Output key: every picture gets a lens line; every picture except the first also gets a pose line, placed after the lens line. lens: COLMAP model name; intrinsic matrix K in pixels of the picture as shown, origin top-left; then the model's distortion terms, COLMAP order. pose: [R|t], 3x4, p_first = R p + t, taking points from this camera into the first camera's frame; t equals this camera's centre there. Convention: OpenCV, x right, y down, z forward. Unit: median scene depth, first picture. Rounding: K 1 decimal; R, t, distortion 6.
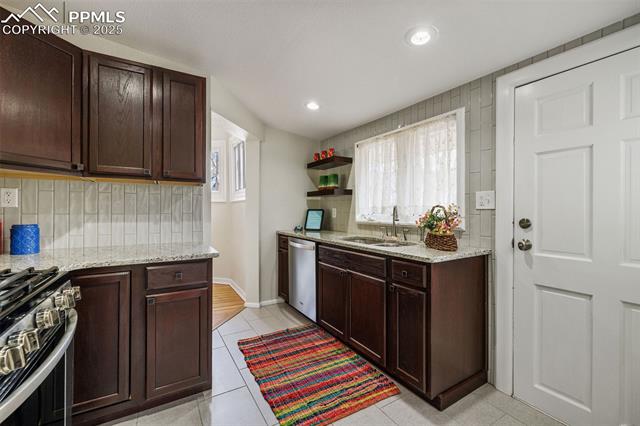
lens RADIAL K [[272.0, 0, 319.4], [0, 272.0, 208.7], [0, 0, 1]] dist [0.001221, 0.000287]
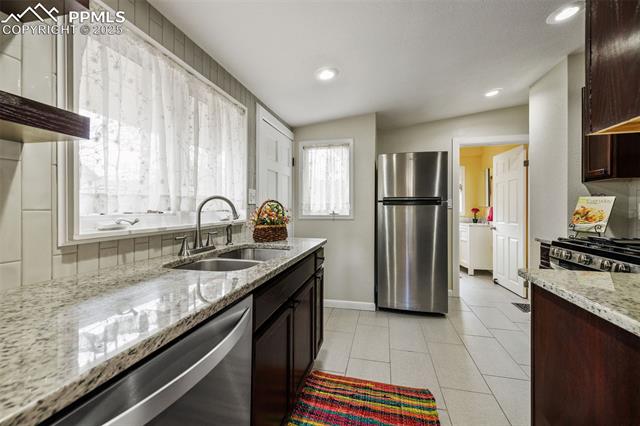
lens RADIAL K [[272.0, 0, 319.4], [0, 272.0, 208.7], [0, 0, 1]] dist [0.001221, 0.000287]
pose [[-0.708687, -0.002764, 0.705517, -0.484472], [-0.001506, 0.999996, 0.002405, 0.021930], [-0.705521, 0.000642, -0.708689, 1.769477]]
